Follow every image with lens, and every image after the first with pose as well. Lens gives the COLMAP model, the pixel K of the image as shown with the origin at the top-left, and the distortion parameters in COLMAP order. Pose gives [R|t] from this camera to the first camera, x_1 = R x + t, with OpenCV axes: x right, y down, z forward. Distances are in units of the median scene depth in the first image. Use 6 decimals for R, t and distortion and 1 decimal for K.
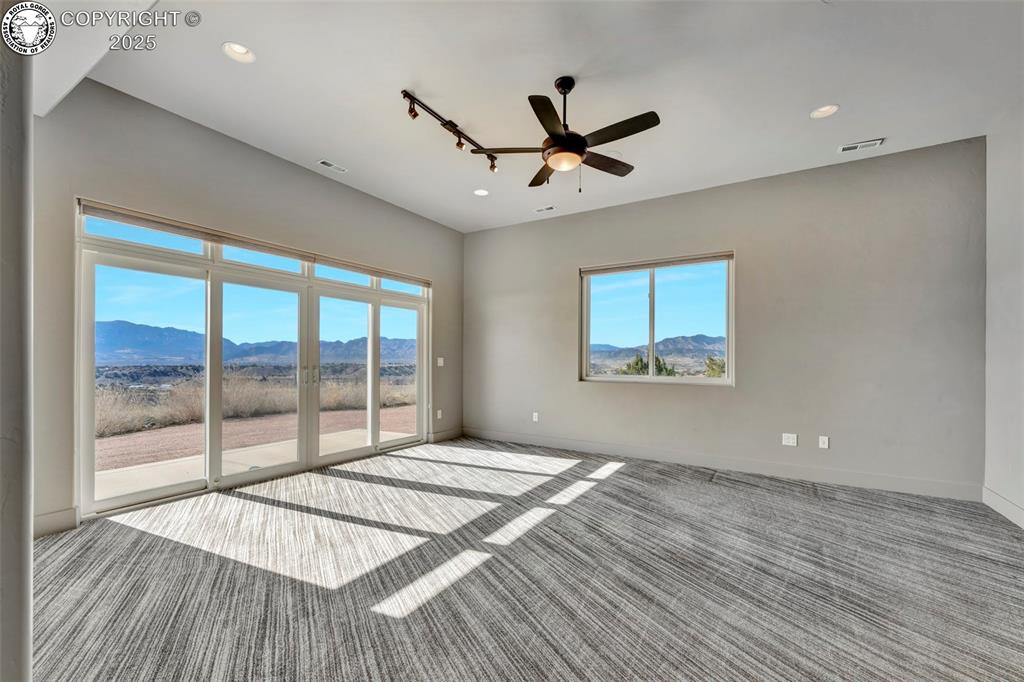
lens RADIAL K [[424.8, 0, 507.2], [0, 424.8, 360.1], [0, 0, 1]] dist [0.002521, 0.000235]
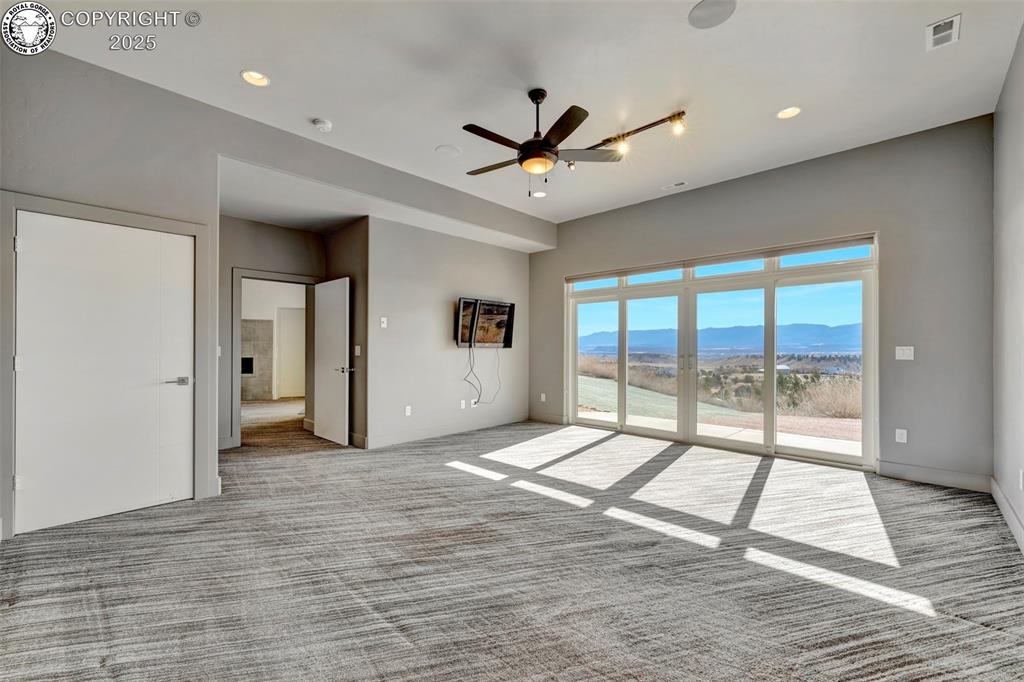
lens RADIAL K [[424.8, 0, 509.5], [0, 424.8, 344.9], [0, 0, 1]] dist [0.002521, 0.000235]
pose [[-0.201836, -0.014190, -0.979317, 0.880353], [-0.003492, 0.999899, -0.013769, 0.004058], [0.979413, 0.000641, -0.201865, 0.836777]]
